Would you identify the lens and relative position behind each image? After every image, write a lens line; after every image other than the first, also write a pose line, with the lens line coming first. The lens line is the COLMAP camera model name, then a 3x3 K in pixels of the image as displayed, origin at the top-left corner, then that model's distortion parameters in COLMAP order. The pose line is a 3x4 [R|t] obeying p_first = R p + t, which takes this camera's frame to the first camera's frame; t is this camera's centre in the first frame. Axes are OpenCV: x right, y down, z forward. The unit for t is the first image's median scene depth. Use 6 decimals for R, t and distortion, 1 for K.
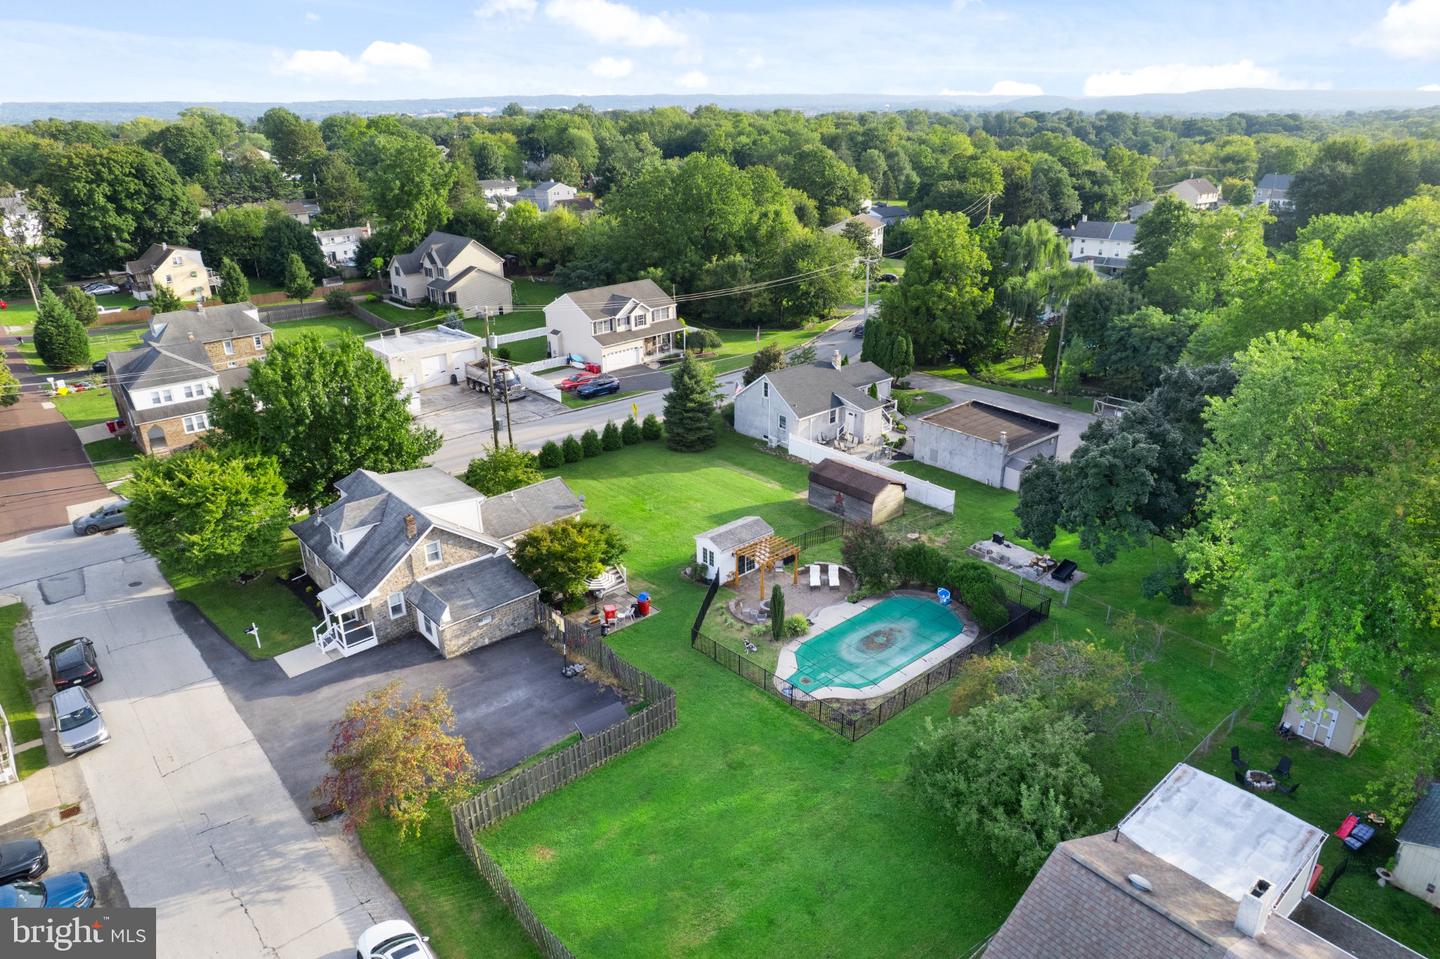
lens RADIAL K [[919.4, 0, 725.9], [0, 919.4, 480.7], [0, 0, 1]] dist [-0.083159, 0.072573]
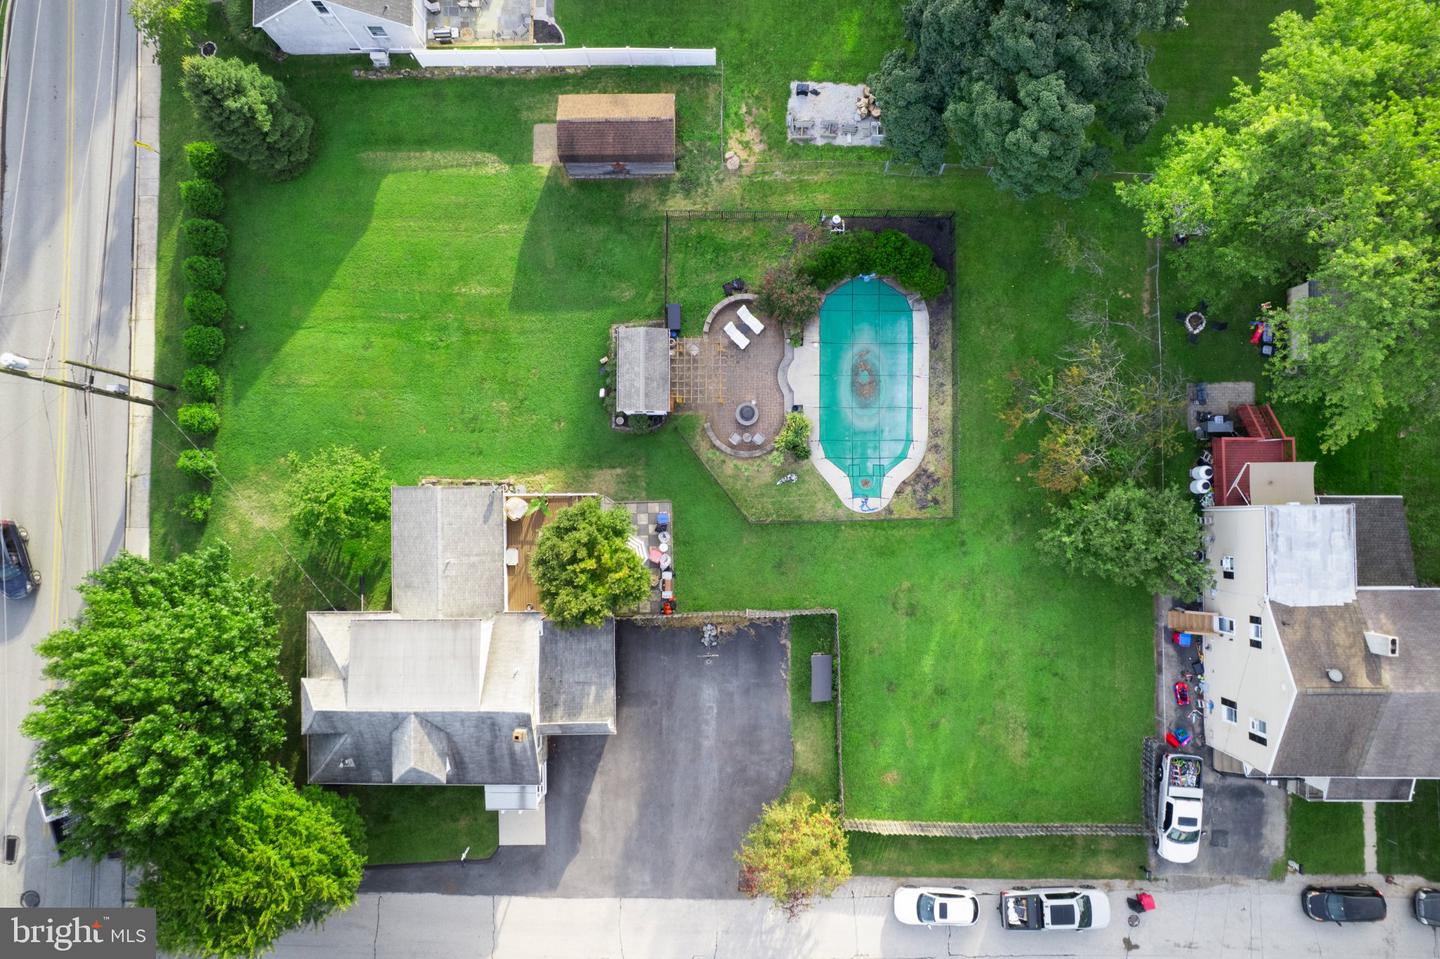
lens RADIAL K [[919.4, 0, 725.9], [0, 919.4, 480.7], [0, 0, 1]] dist [-0.083159, 0.072573]
pose [[0.663896, -0.747240, 0.029575, -0.029409], [0.284787, 0.289195, 0.913927, -0.467033], [-0.691476, -0.598330, 0.404800, 0.384749]]
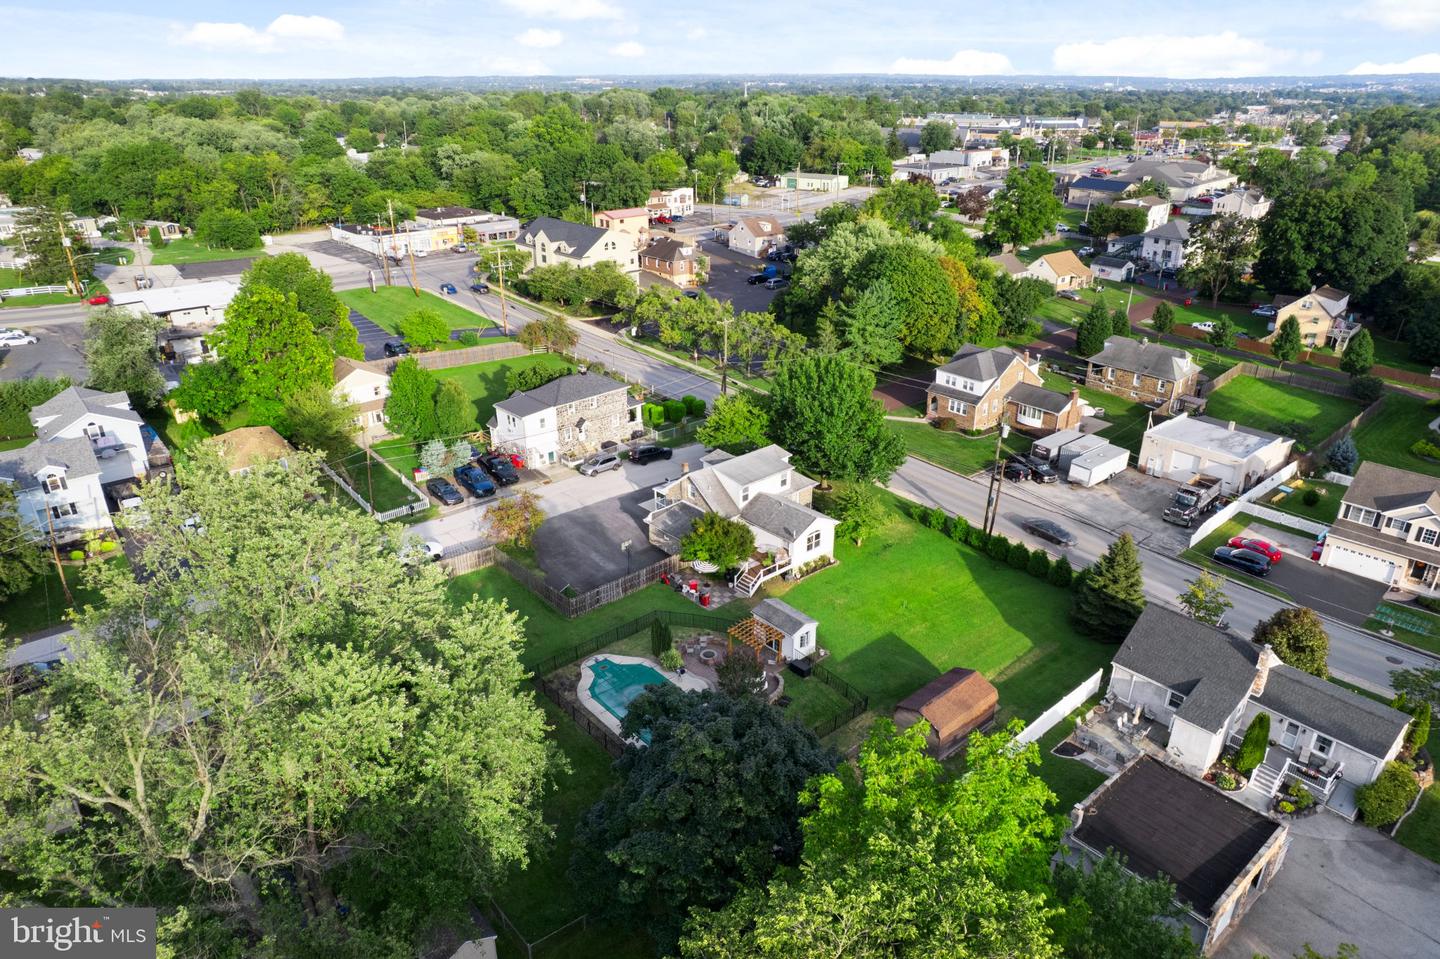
lens RADIAL K [[919.4, 0, 725.9], [0, 919.4, 480.7], [0, 0, 1]] dist [-0.083159, 0.072573]
pose [[-0.002069, 0.414366, -0.910108, 0.707561], [-0.385265, 0.839524, 0.383105, -0.358422], [0.922804, 0.351426, 0.157904, 0.483559]]
